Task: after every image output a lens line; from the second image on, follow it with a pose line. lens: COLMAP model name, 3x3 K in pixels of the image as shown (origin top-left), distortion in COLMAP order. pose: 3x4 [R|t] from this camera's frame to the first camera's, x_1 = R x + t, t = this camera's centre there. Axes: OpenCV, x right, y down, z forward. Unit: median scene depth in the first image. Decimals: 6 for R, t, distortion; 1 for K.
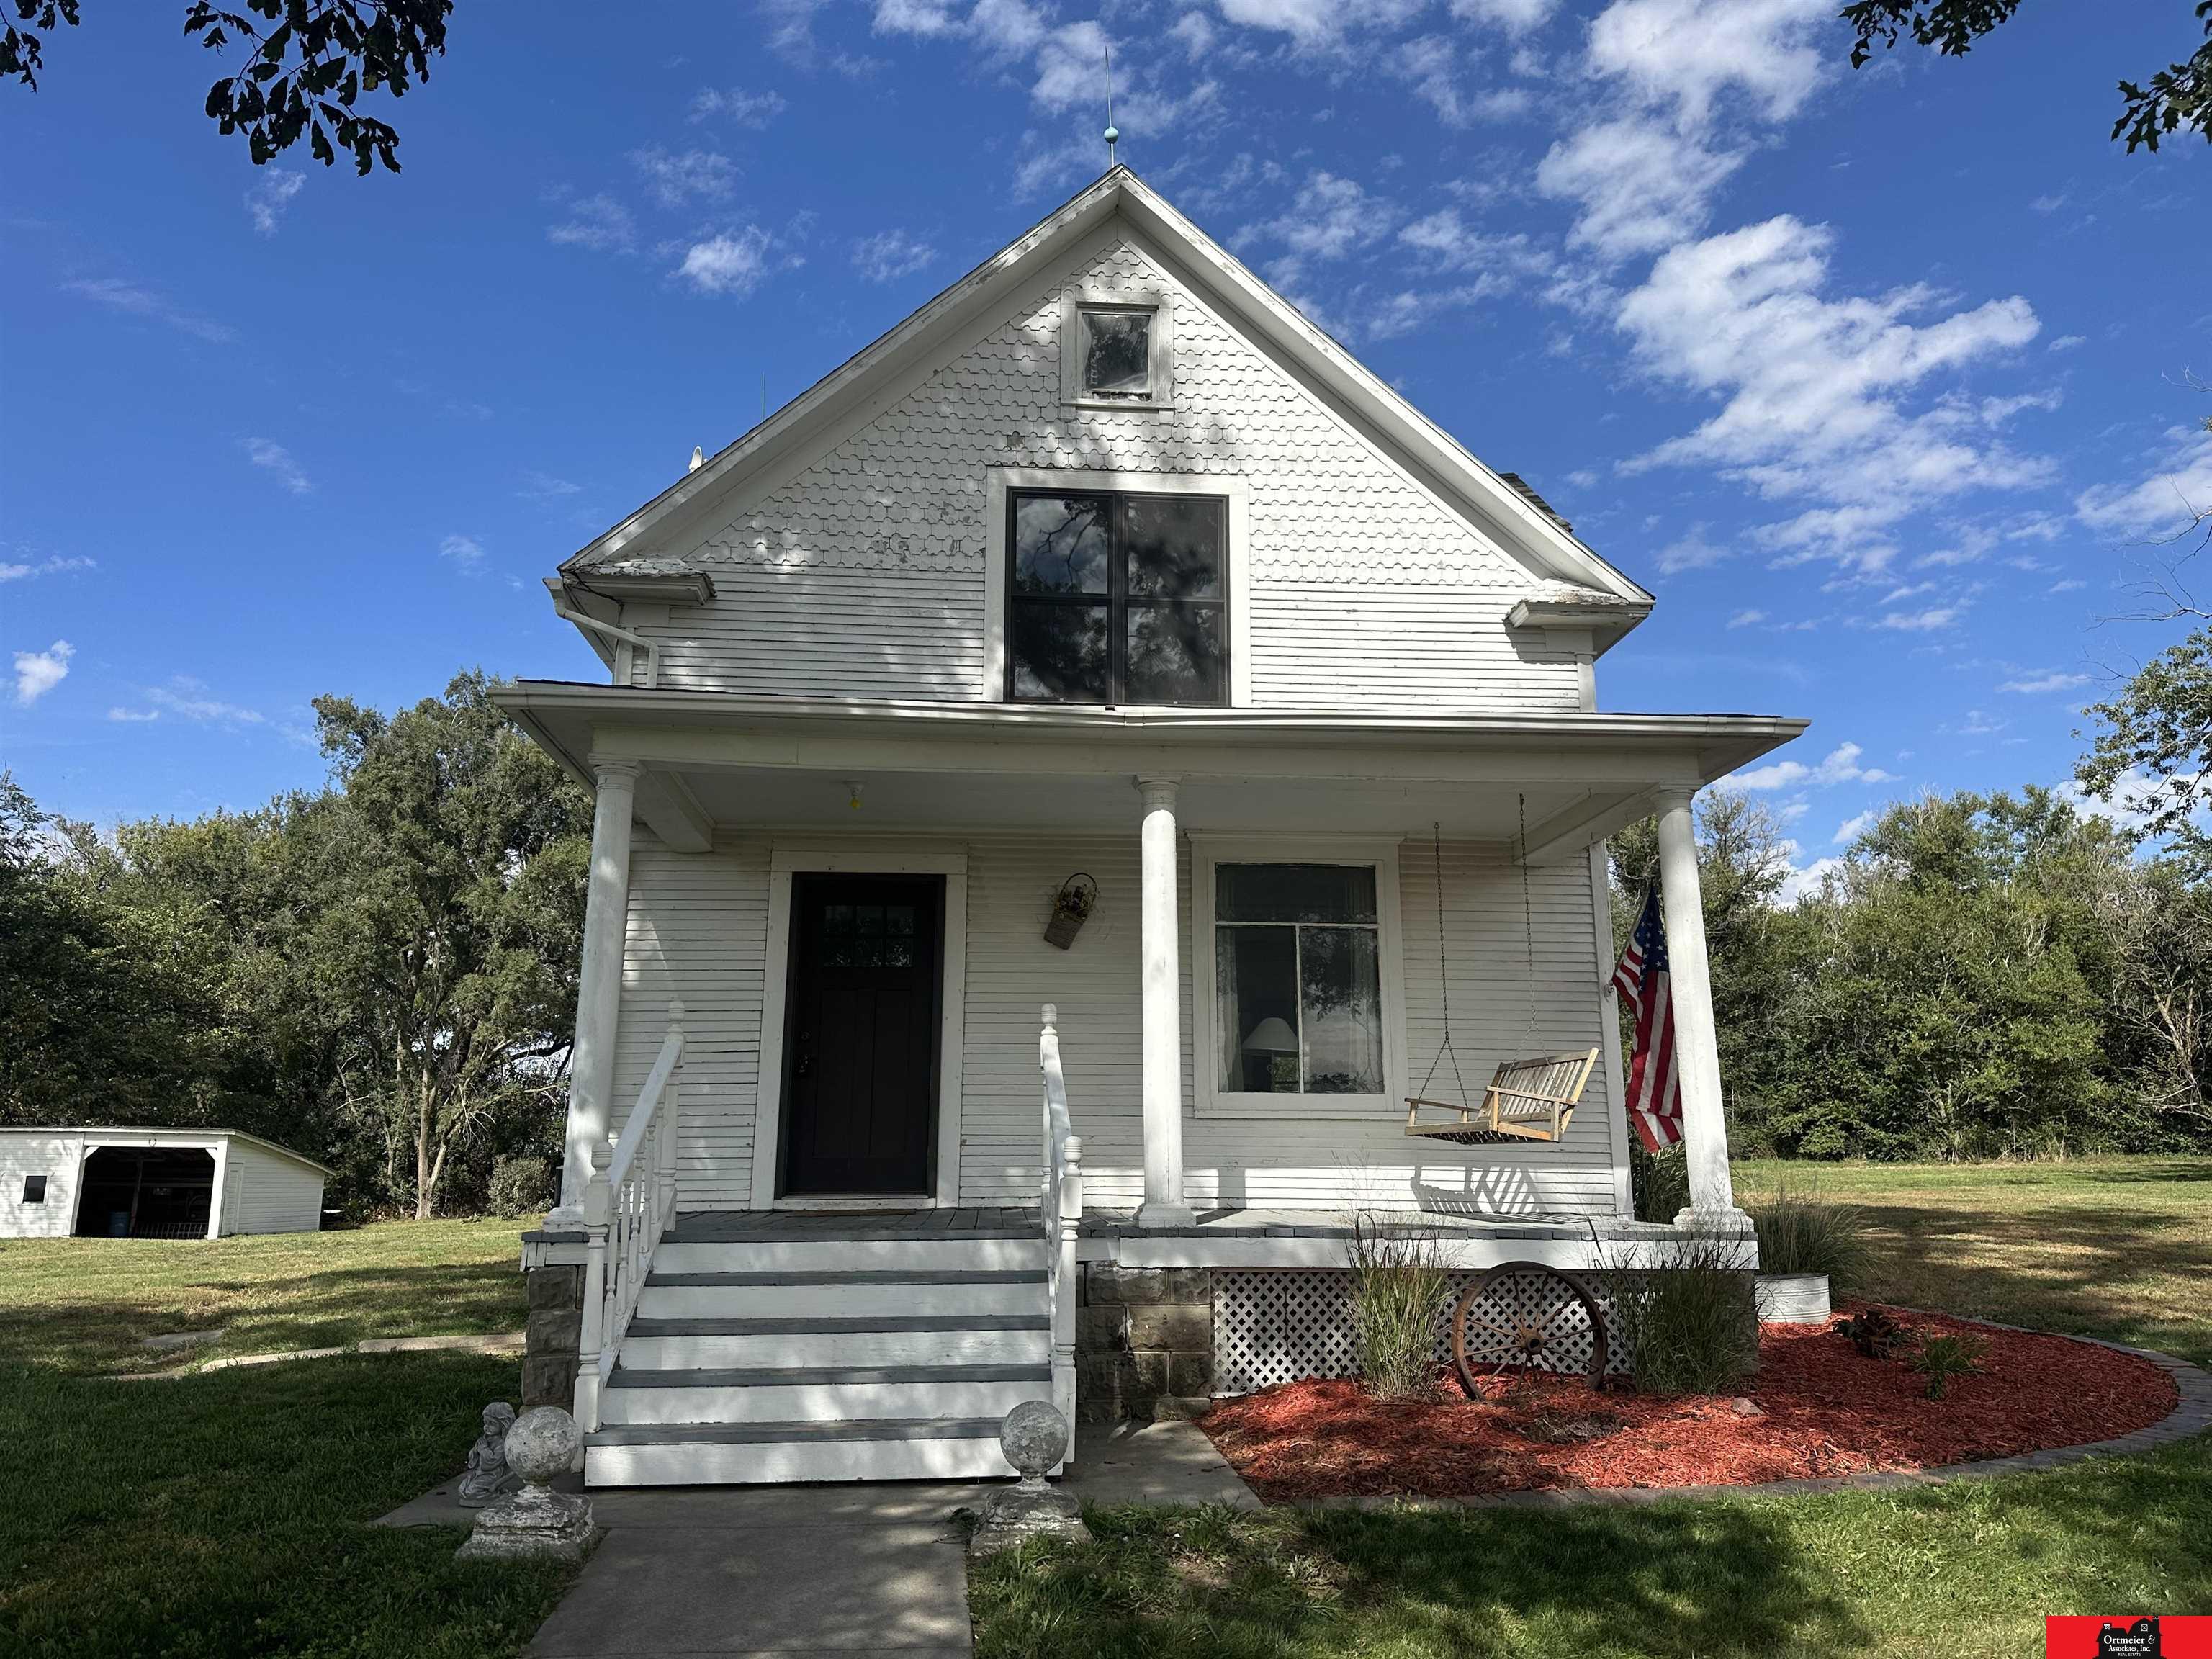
lens RADIAL K [[1585.9, 0, 1108.8], [0, 1585.9, 752.5], [0, 0, 1]] dist [0.092946, -0.088788]
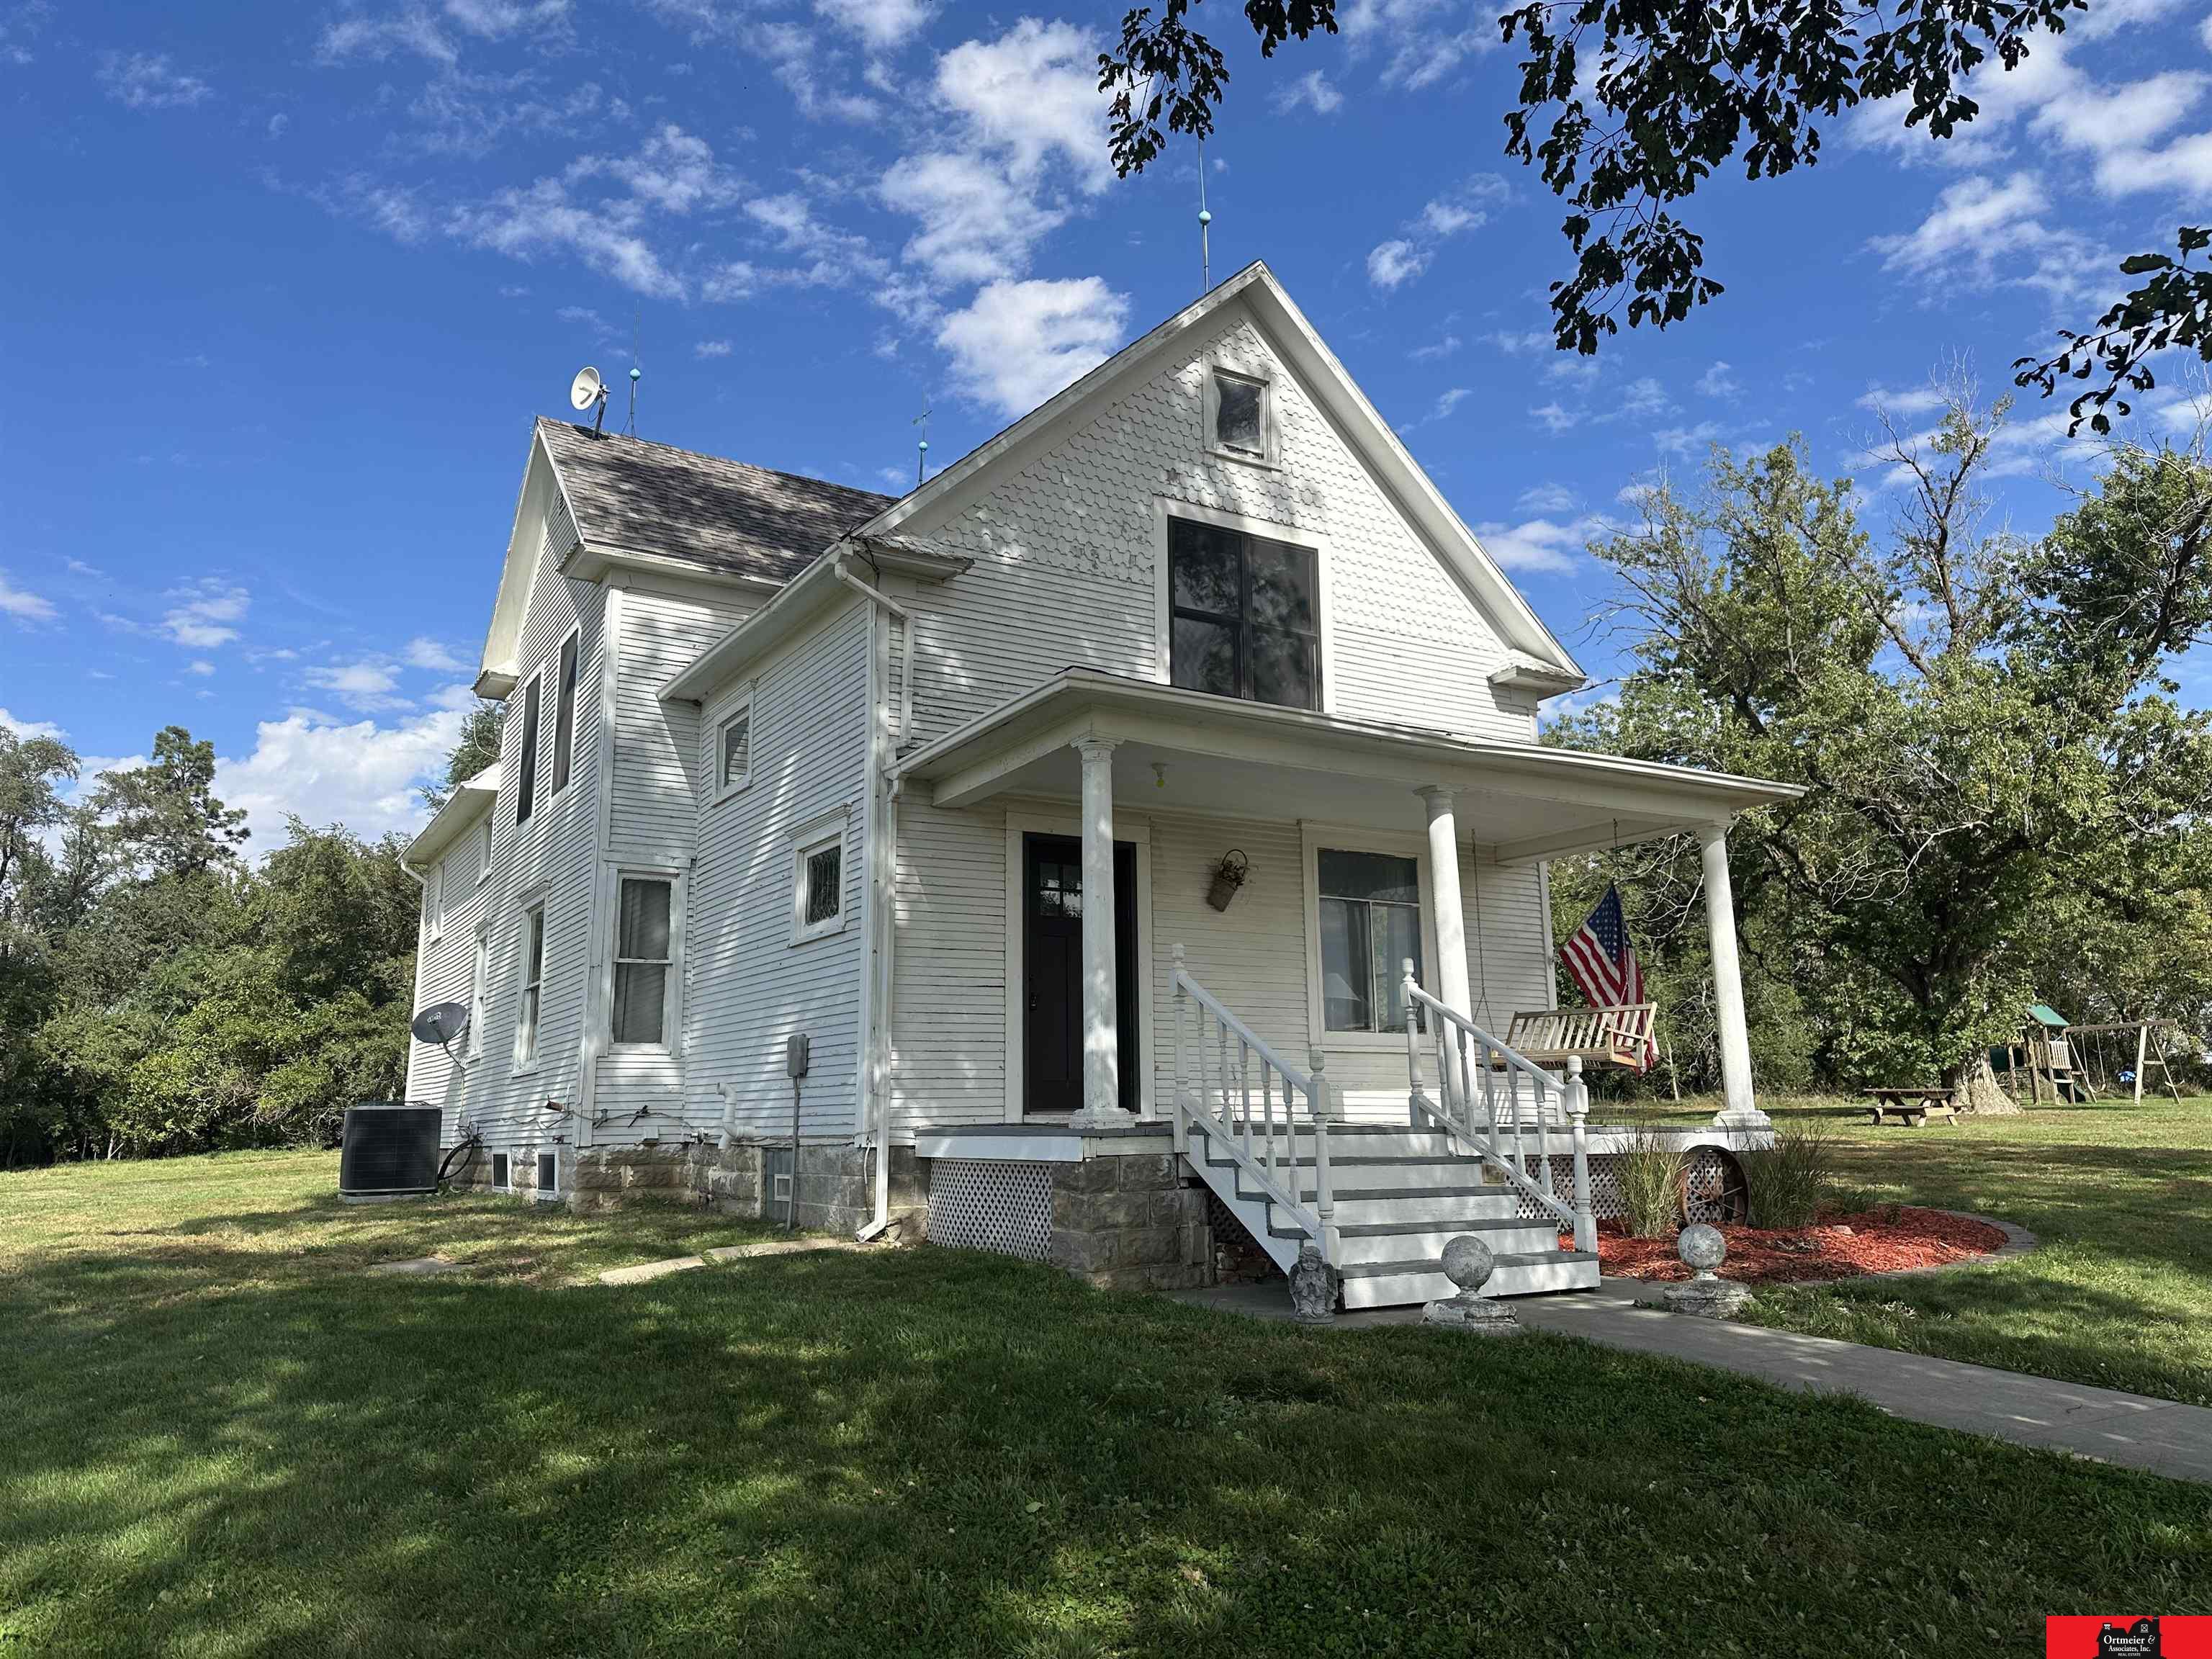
lens RADIAL K [[1538.3, 0, 1106.8], [0, 1538.3, 782.5], [0, 0, 1]] dist [0.001080, -0.004002]
pose [[0.898207, 0.084848, 0.431305, -0.580281], [-0.102256, 0.994608, 0.017288, 0.013711], [-0.427513, -0.059631, 0.902040, -0.012518]]
